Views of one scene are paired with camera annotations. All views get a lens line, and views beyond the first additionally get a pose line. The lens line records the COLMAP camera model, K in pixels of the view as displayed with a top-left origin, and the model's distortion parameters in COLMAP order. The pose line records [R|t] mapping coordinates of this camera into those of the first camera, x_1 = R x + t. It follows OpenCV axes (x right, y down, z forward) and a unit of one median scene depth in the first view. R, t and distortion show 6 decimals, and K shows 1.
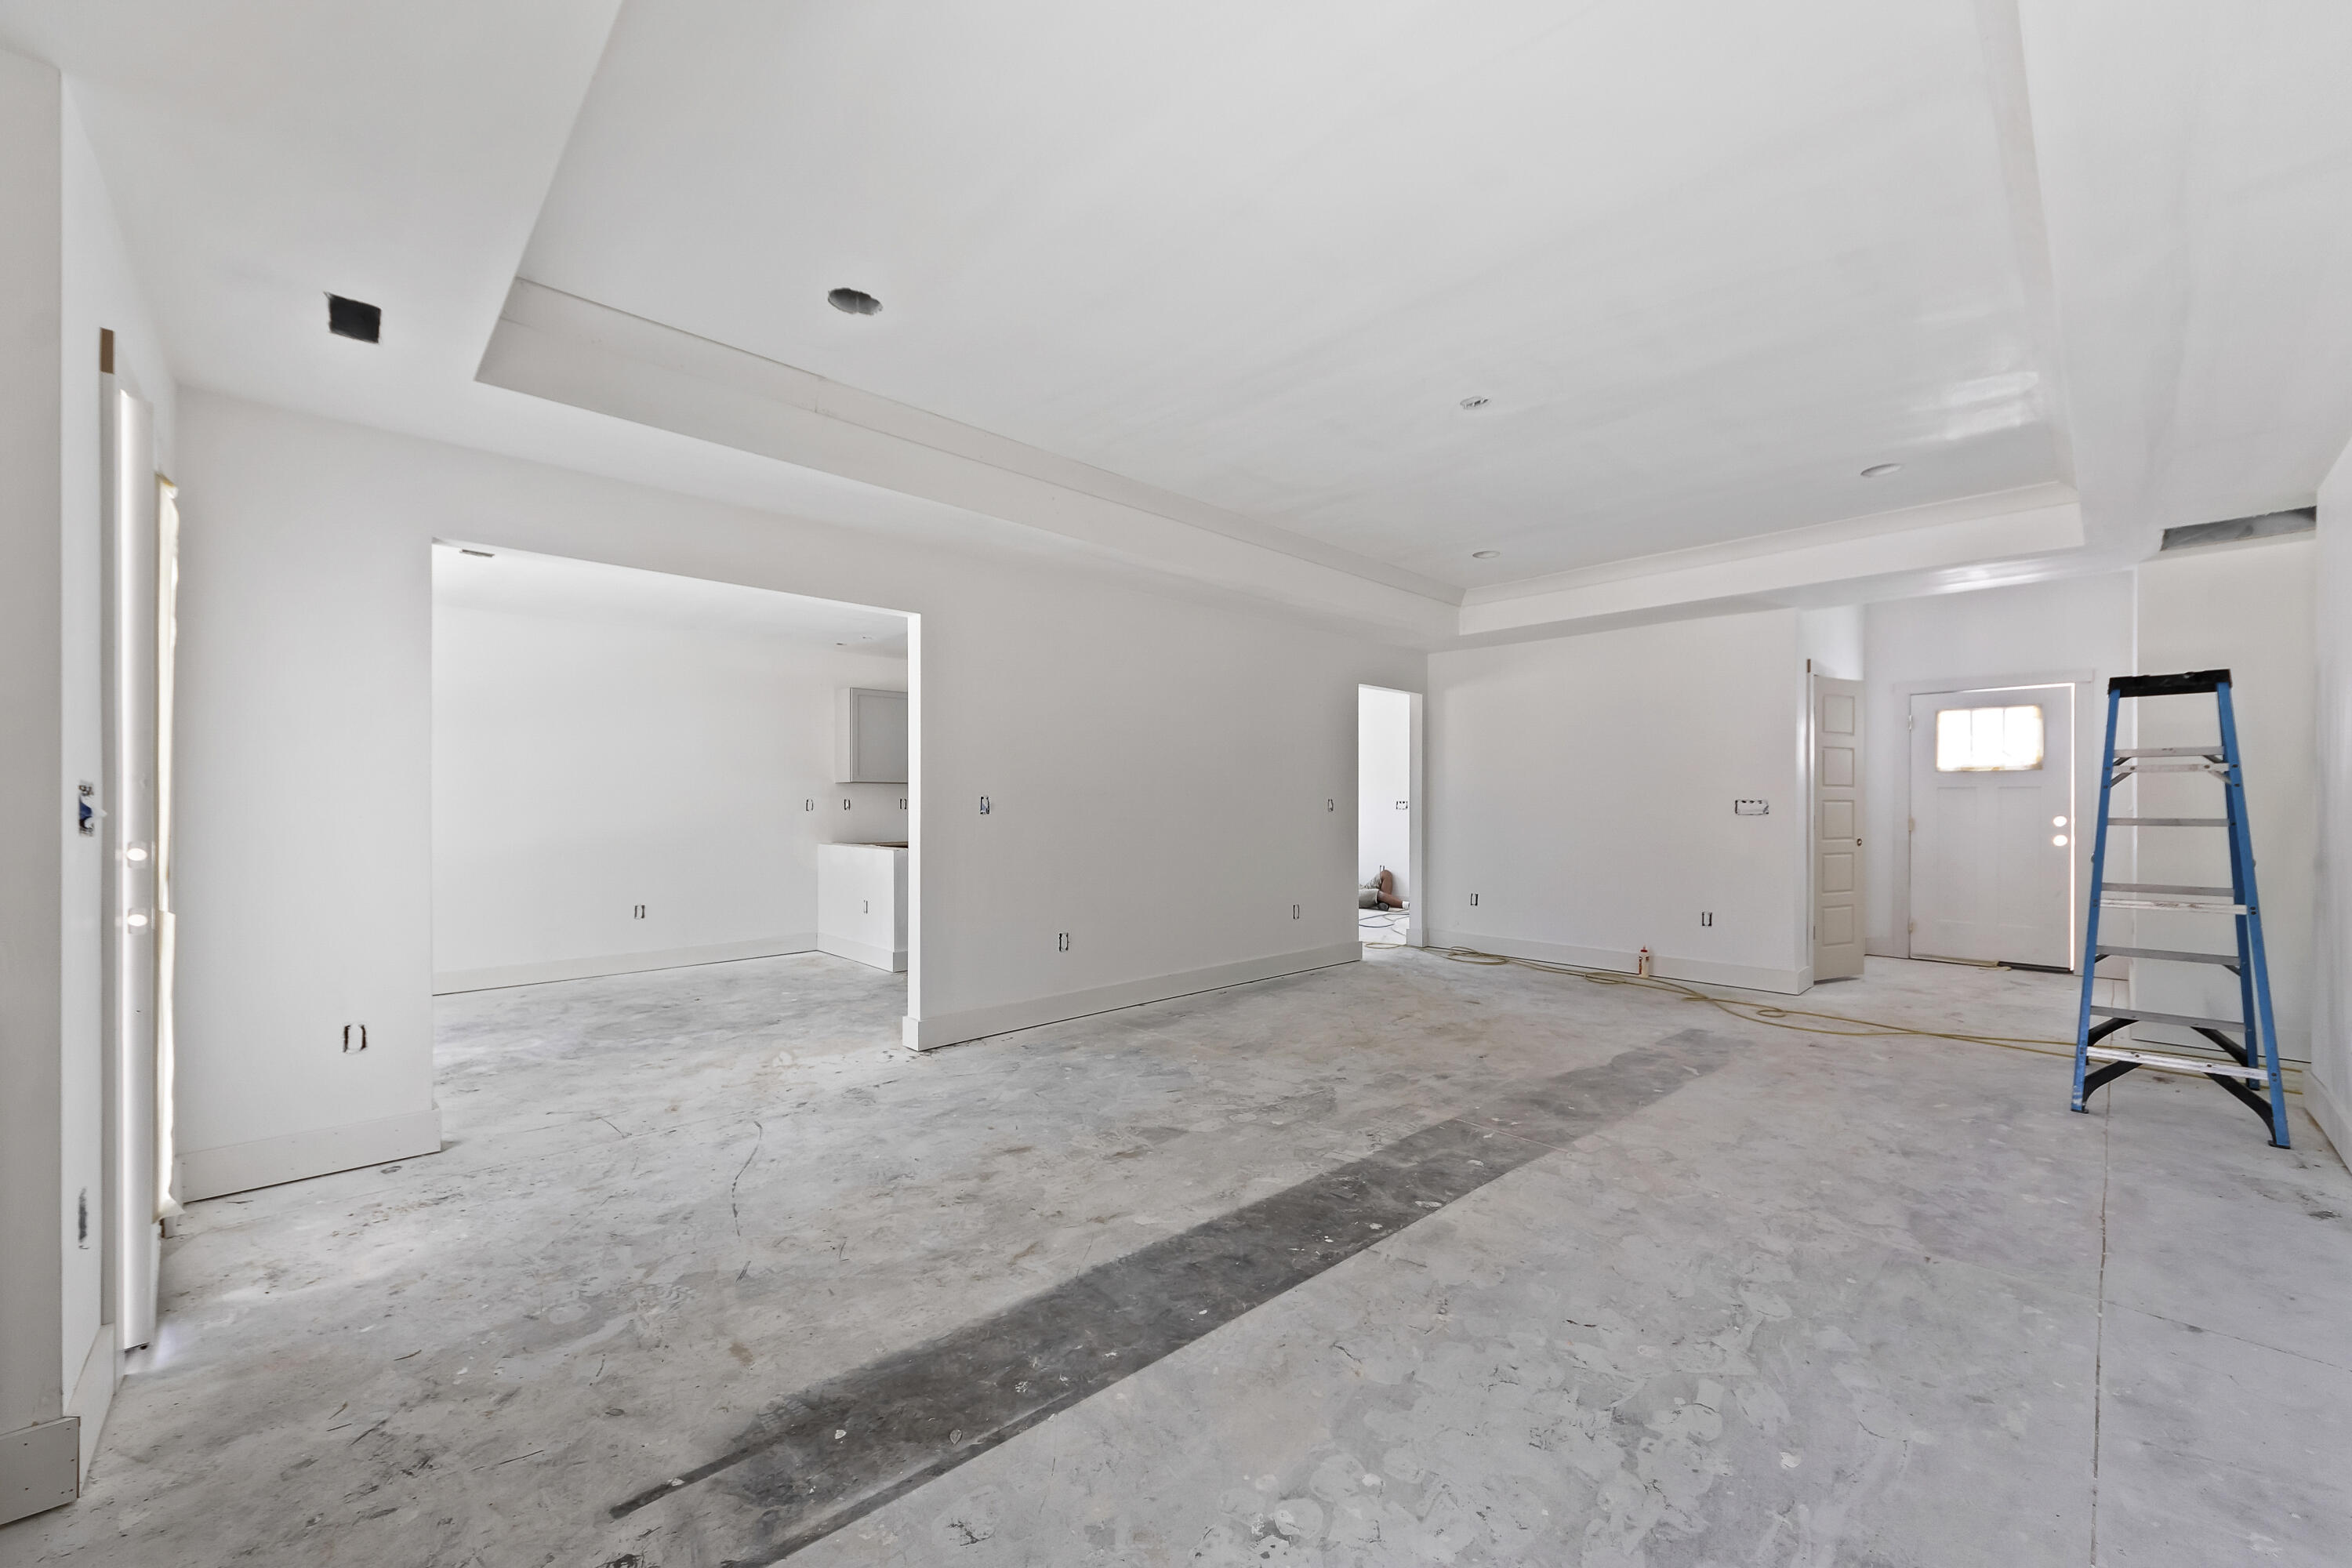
lens RADIAL K [[897.7, 0, 1186.6], [0, 897.7, 798.6], [0, 0, 1]] dist [0.004063, -0.001868]
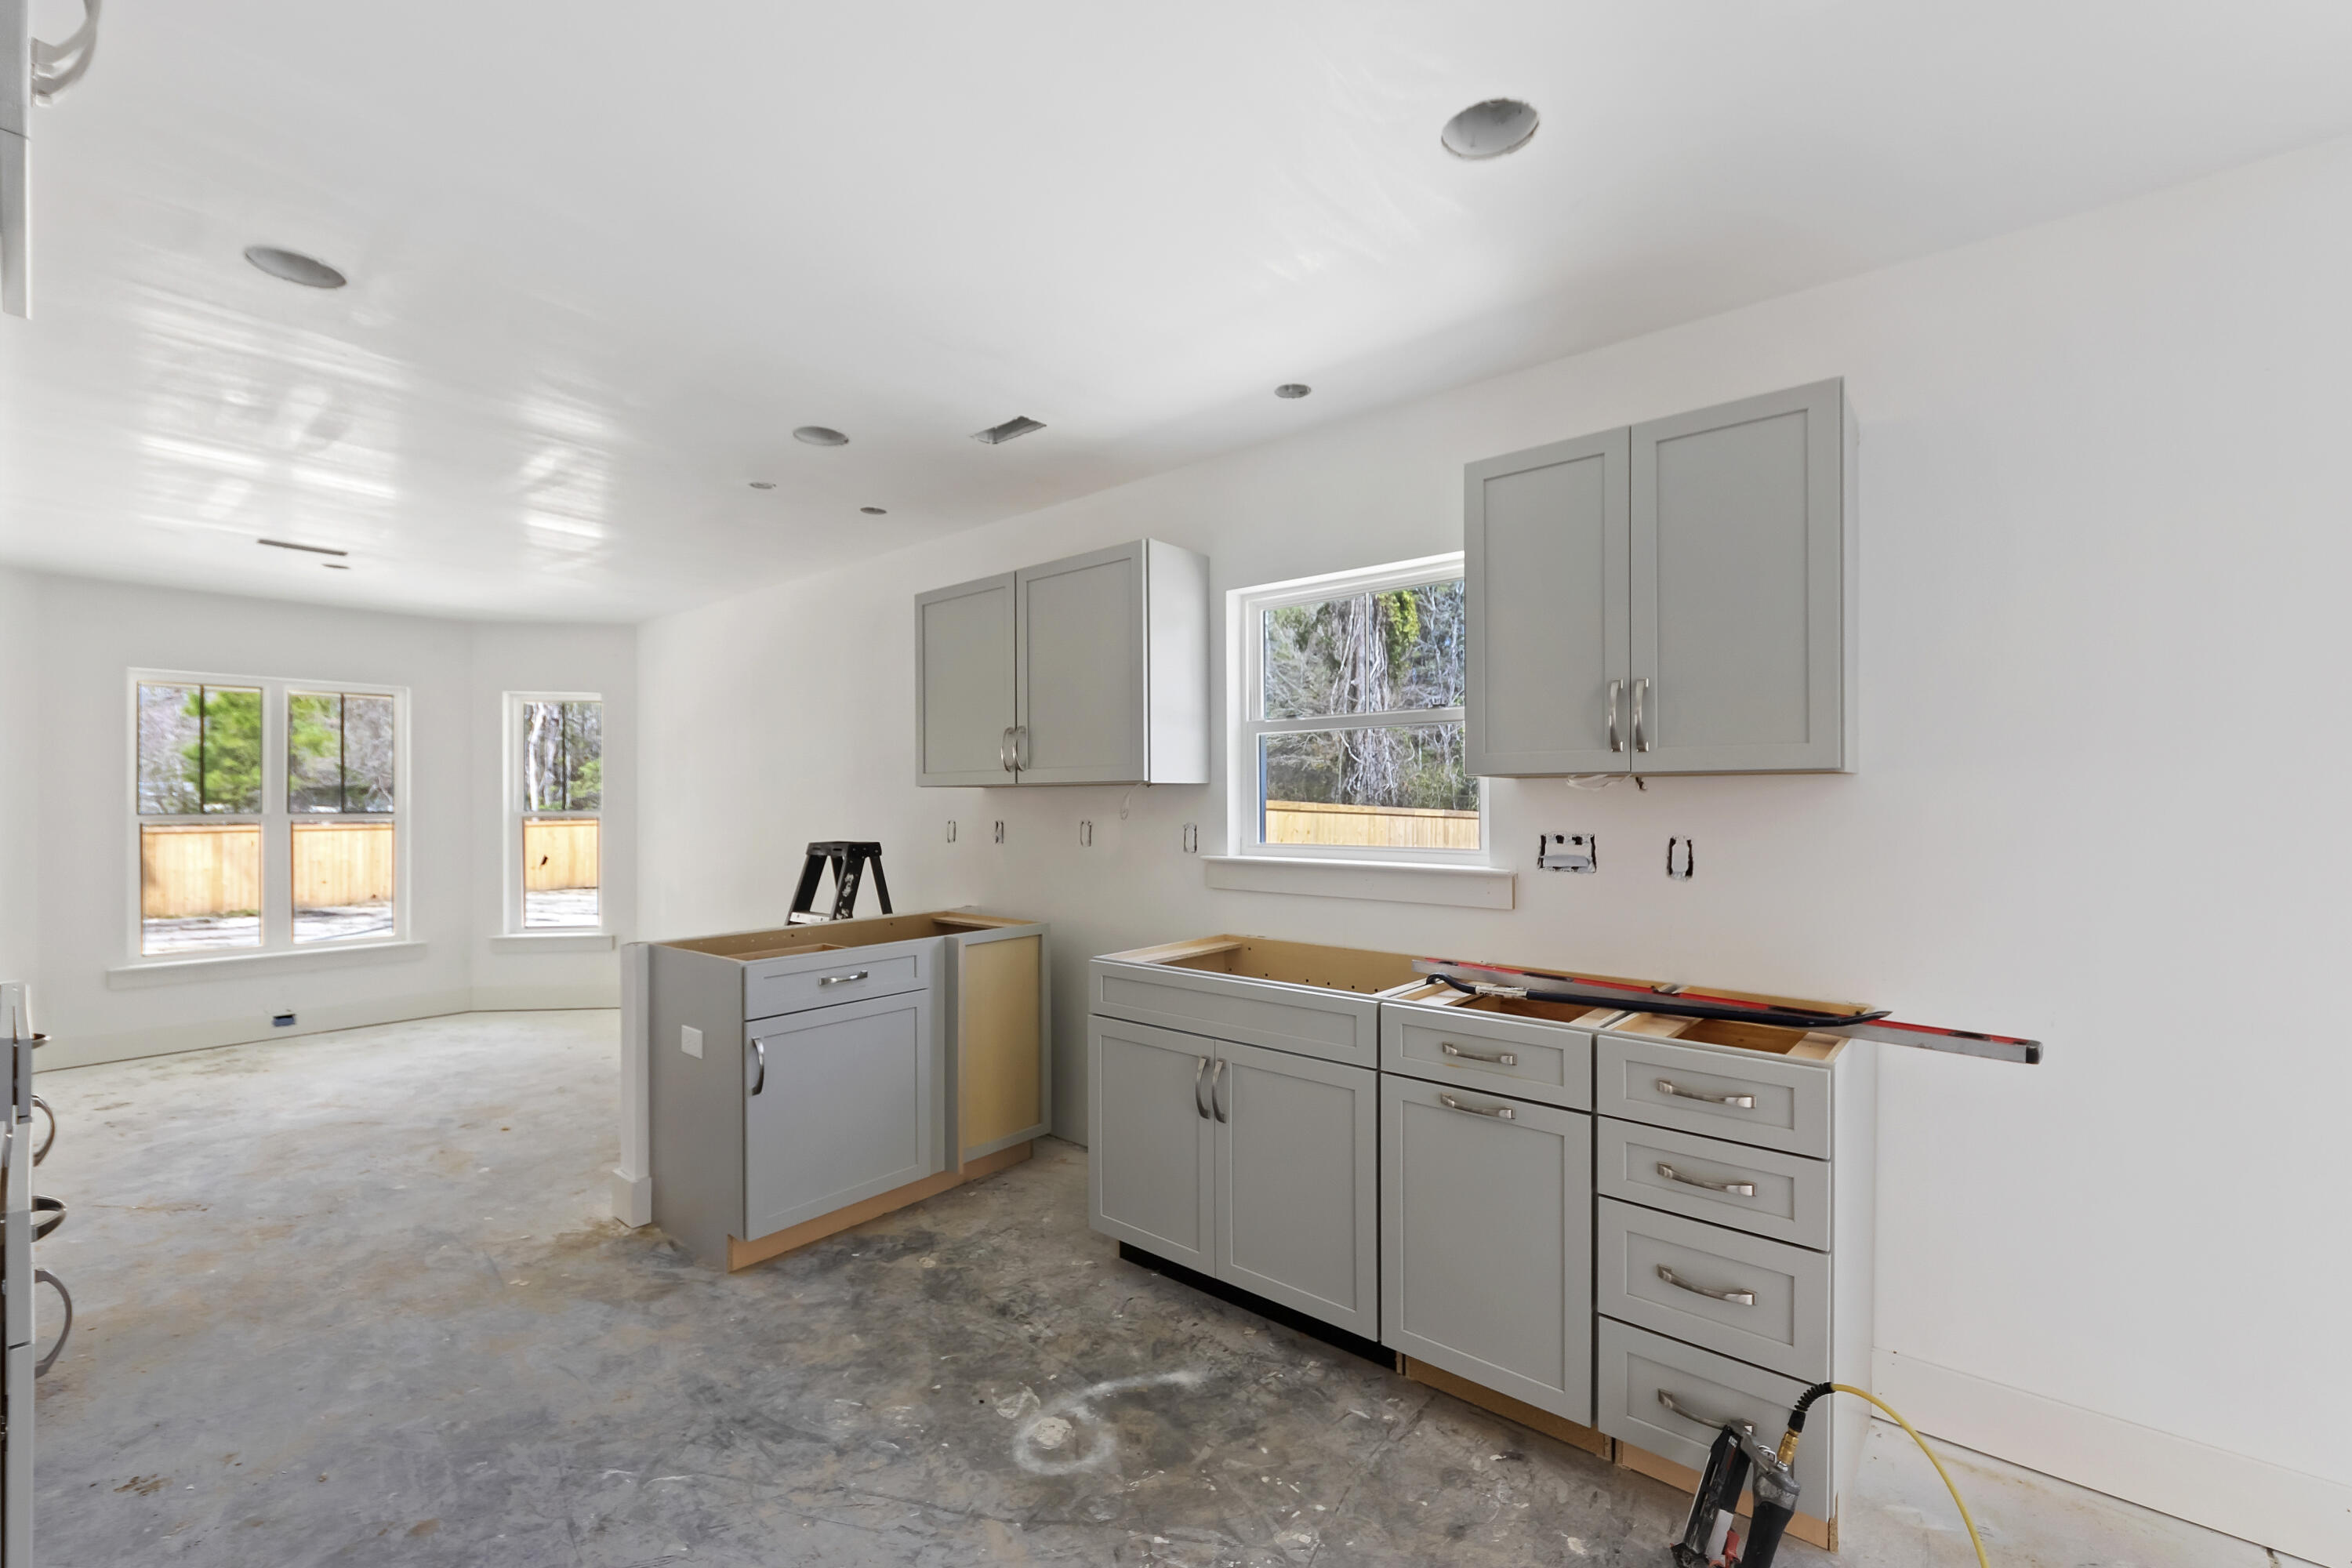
lens RADIAL K [[985.6, 0, 1151.6], [0, 985.6, 798.4], [0, 0, 1]] dist [-0.002191, -0.000302]
pose [[0.090457, -0.002862, -0.995896, 0.391208], [0.013161, 0.999912, -0.001678, -0.021093], [0.995813, -0.012955, 0.090486, 2.501936]]
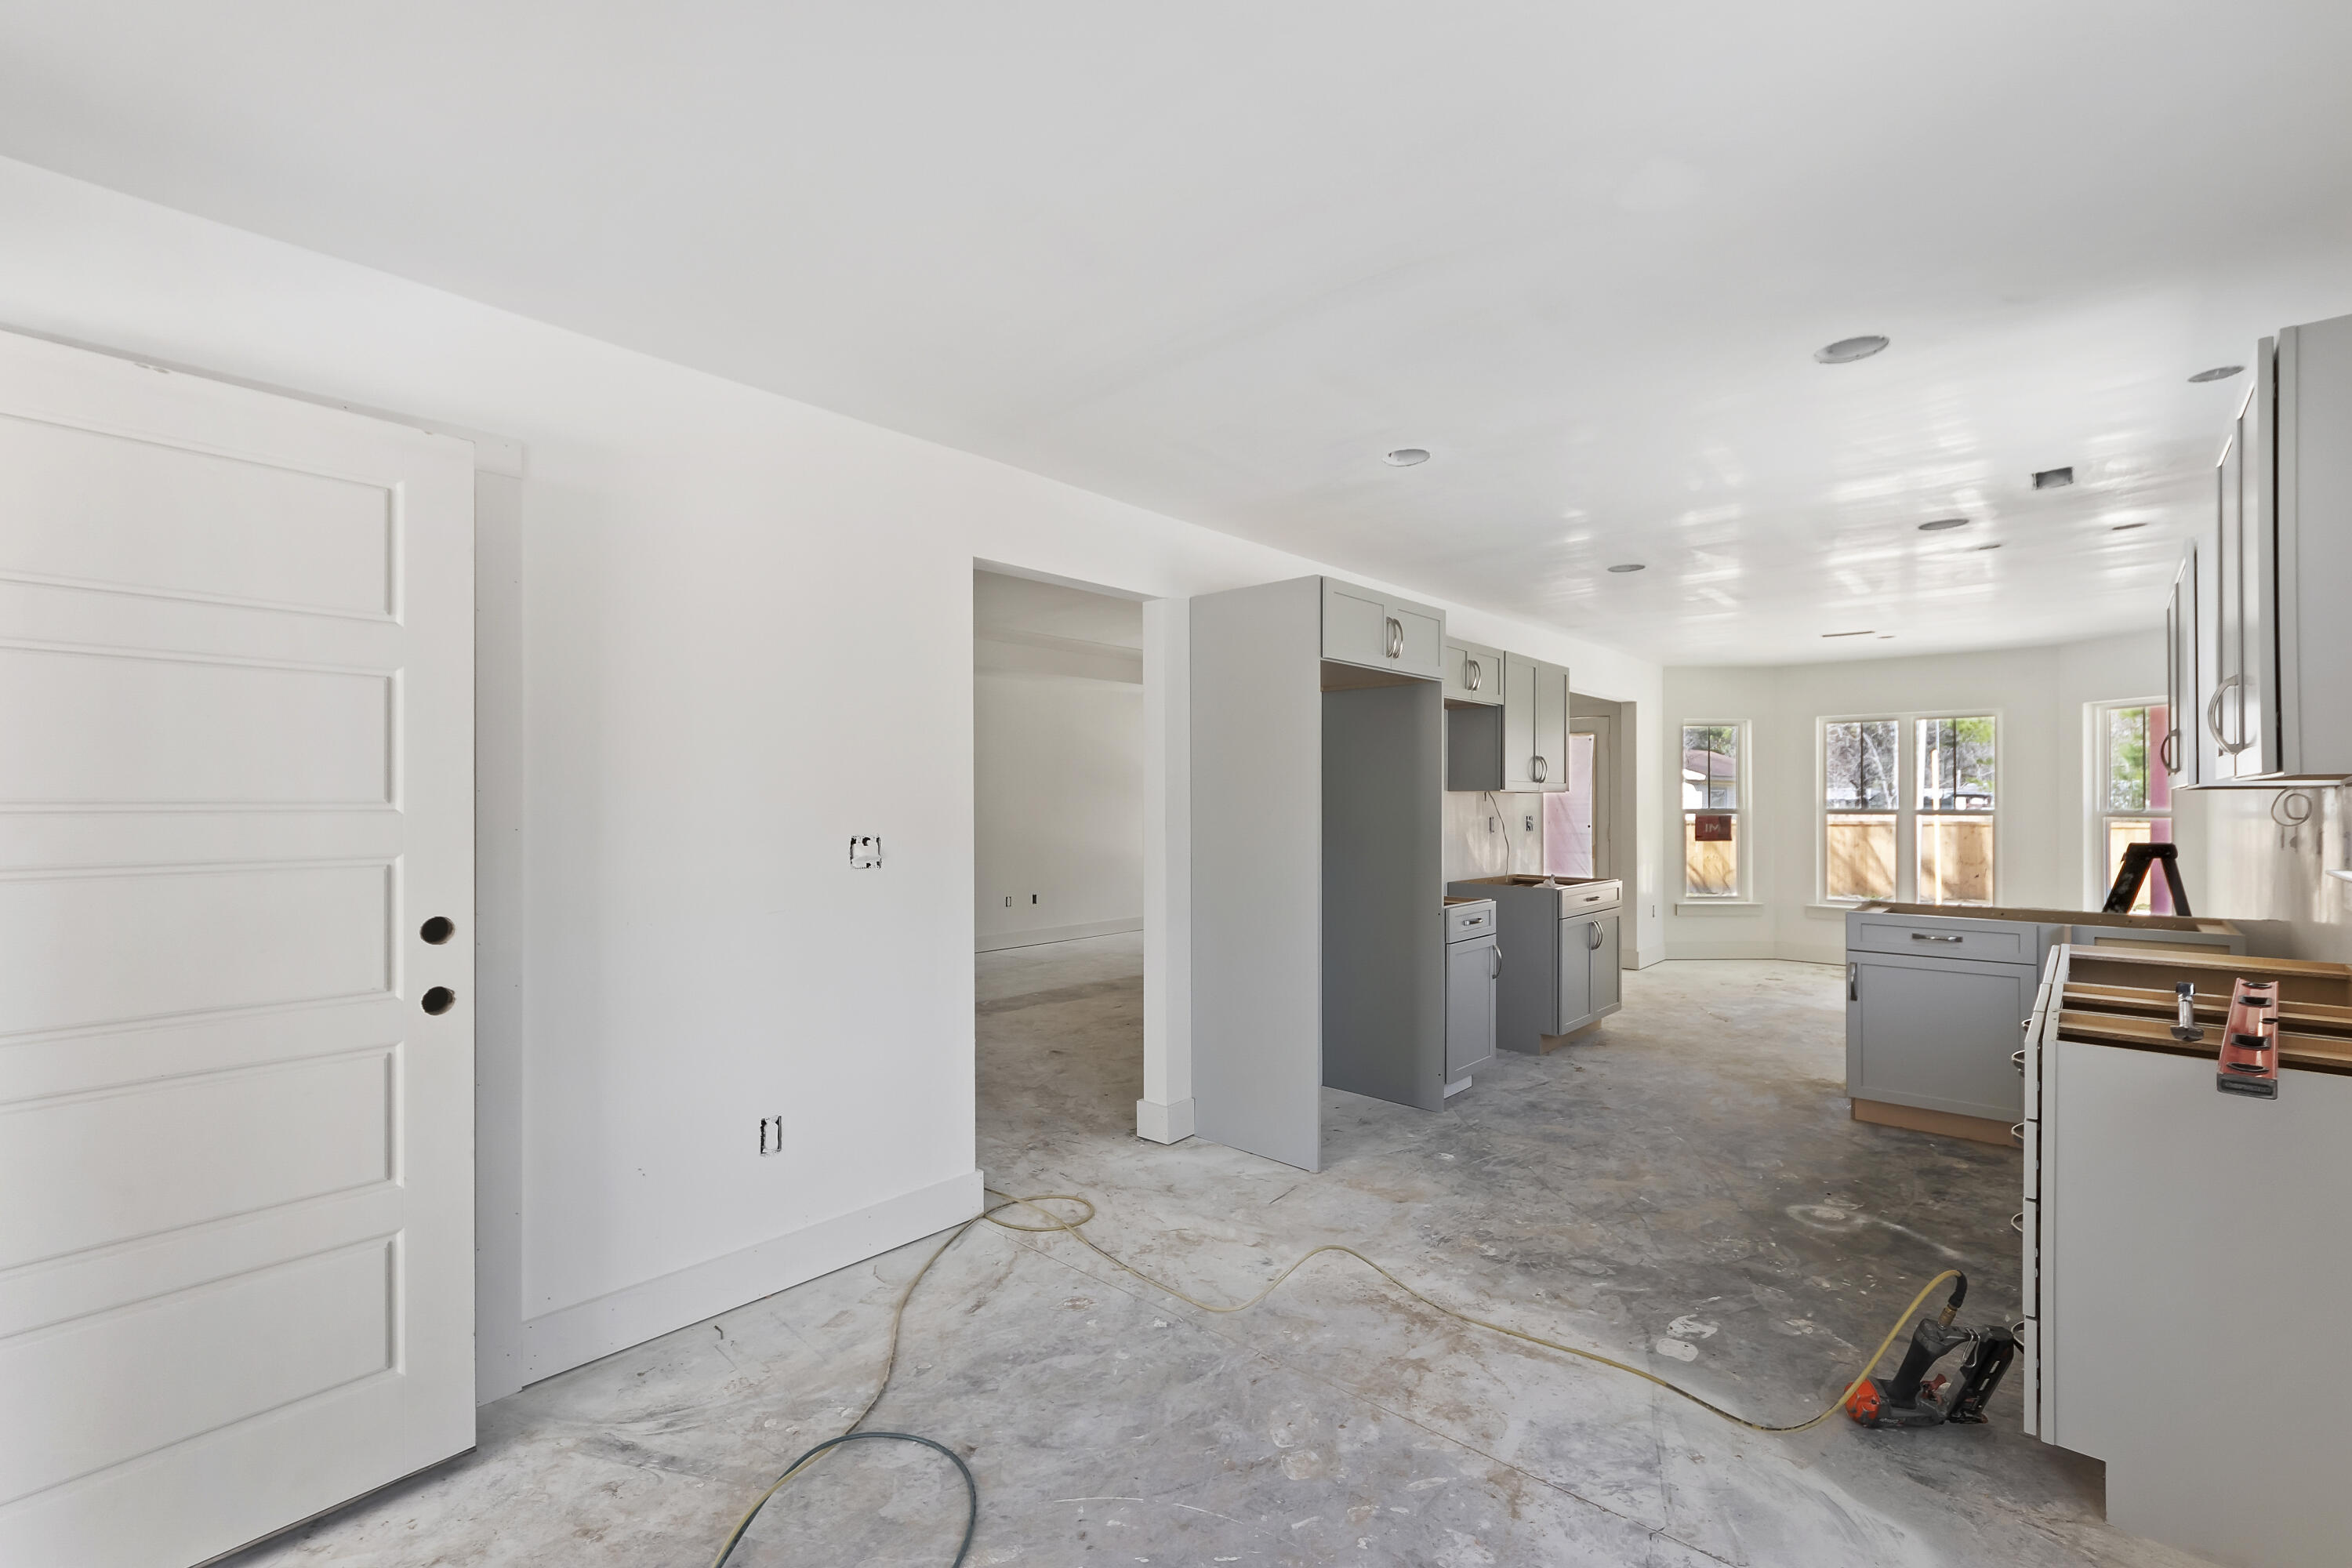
lens RADIAL K [[985.6, 0, 1185.3], [0, 985.6, 794.7], [0, 0, 1]] dist [-0.002191, -0.000302]
pose [[-0.997578, -0.001658, -0.069539, 0.462959], [-0.000644, 0.999893, -0.014598, -0.018044], [0.069555, -0.014518, -0.997472, 3.458166]]
